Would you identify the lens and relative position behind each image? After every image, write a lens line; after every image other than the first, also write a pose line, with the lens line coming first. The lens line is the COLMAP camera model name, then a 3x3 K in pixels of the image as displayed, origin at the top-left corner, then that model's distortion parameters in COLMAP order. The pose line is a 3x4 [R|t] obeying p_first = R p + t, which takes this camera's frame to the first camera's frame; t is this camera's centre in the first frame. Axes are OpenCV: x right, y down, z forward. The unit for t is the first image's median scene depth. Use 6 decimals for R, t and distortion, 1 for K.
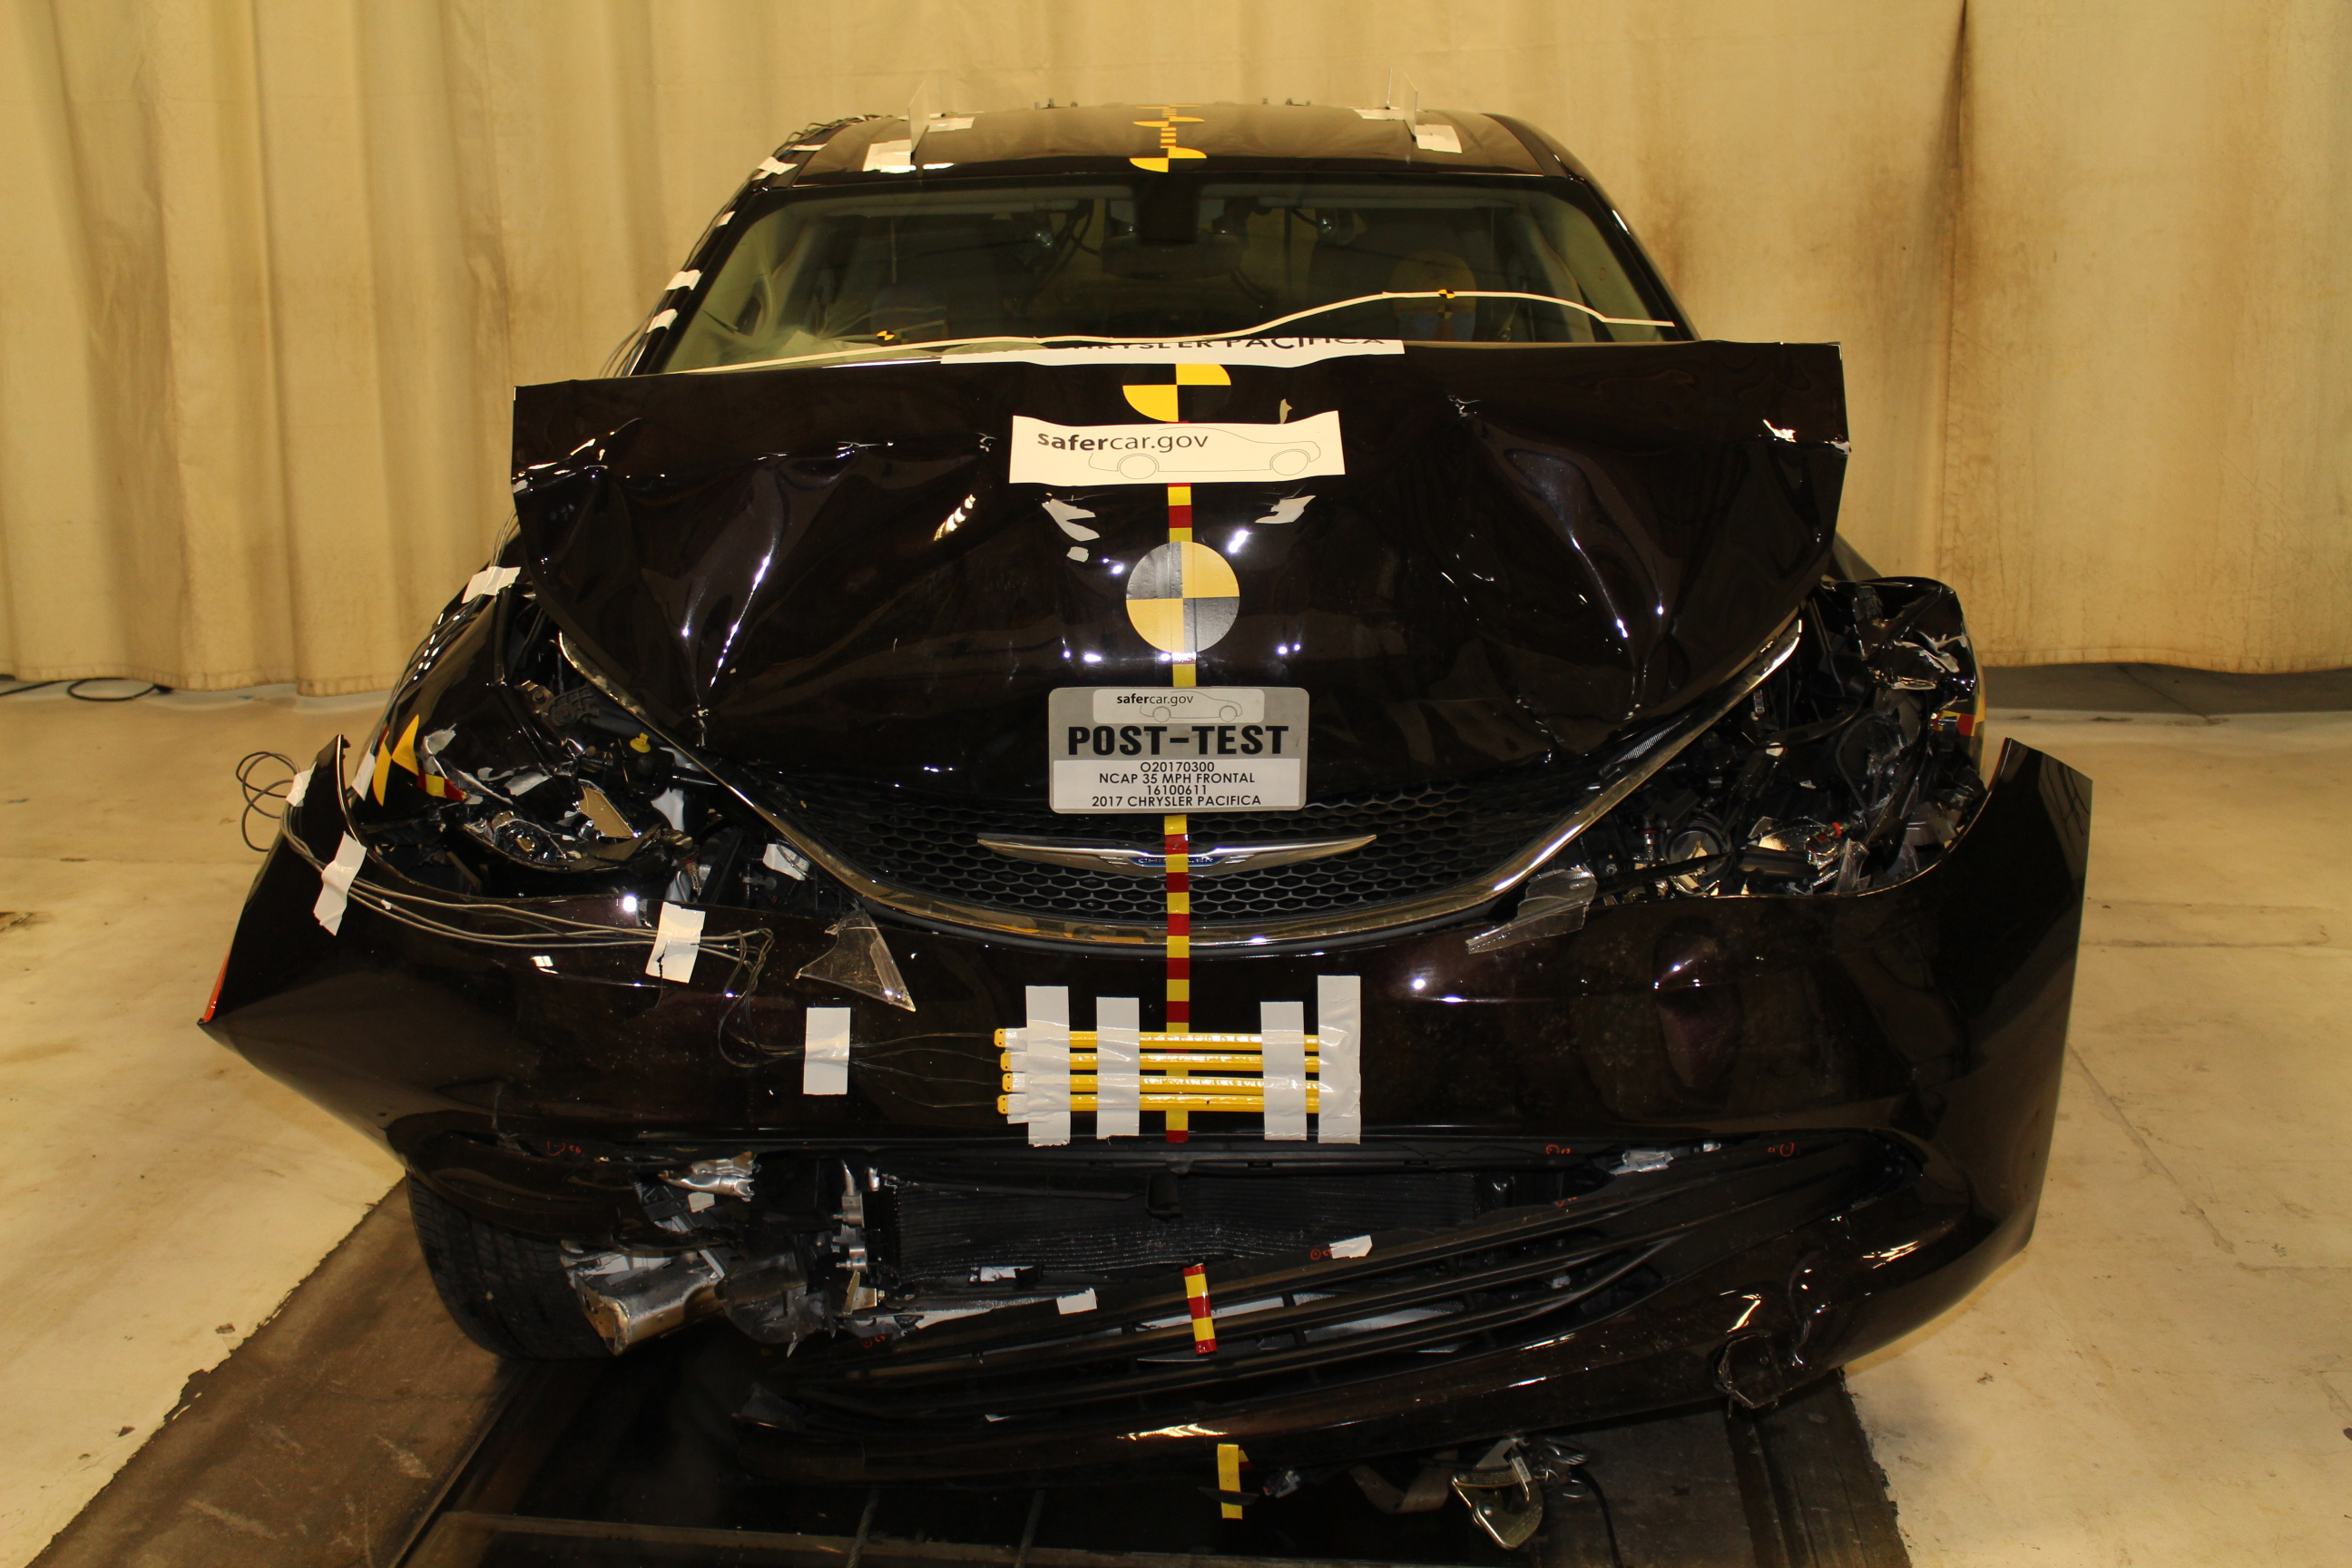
lens RADIAL K [[1646.1, 0, 1175.7], [0, 1646.1, 790.6], [0, 0, 1]] dist [-0.046539, 0.005794]
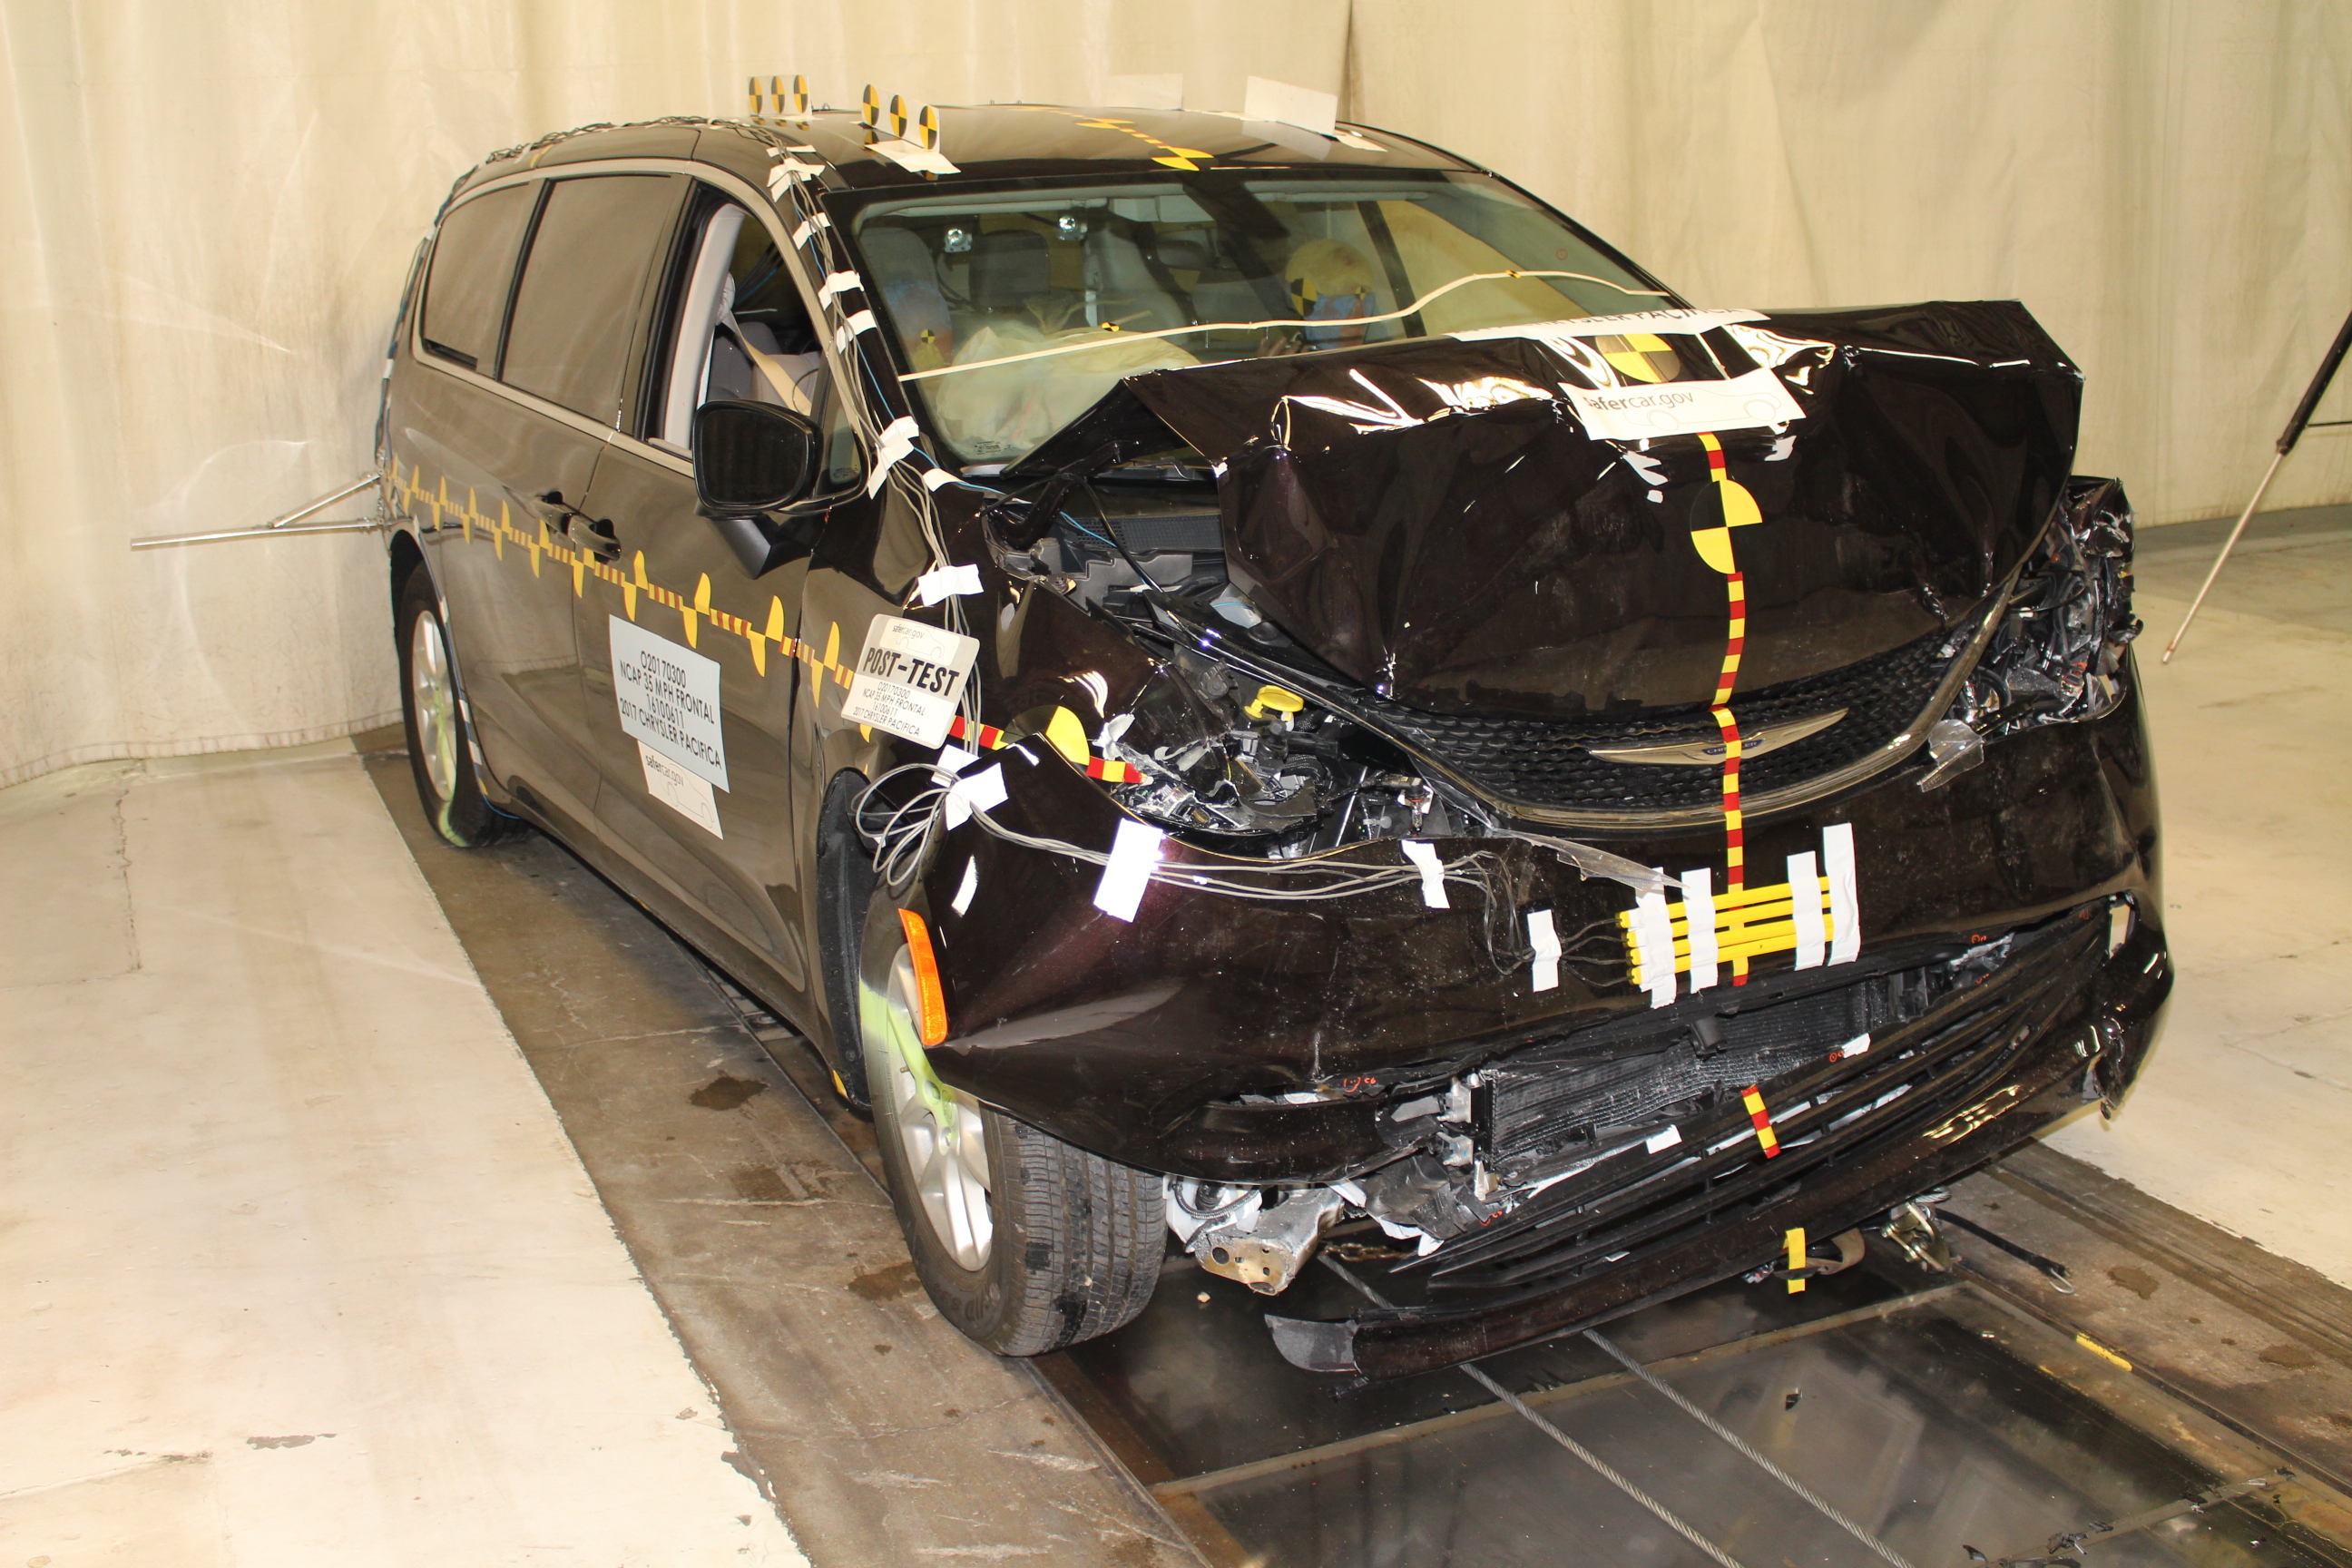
lens RADIAL K [[1584.3, 0, 1173.8], [0, 1584.3, 769.6], [0, 0, 1]] dist [-0.028445, -0.000371]
pose [[0.933463, -0.133892, 0.332745, -0.747044], [0.134443, 0.990688, 0.021482, -0.020432], [-0.332523, 0.024682, 0.942772, 0.055313]]
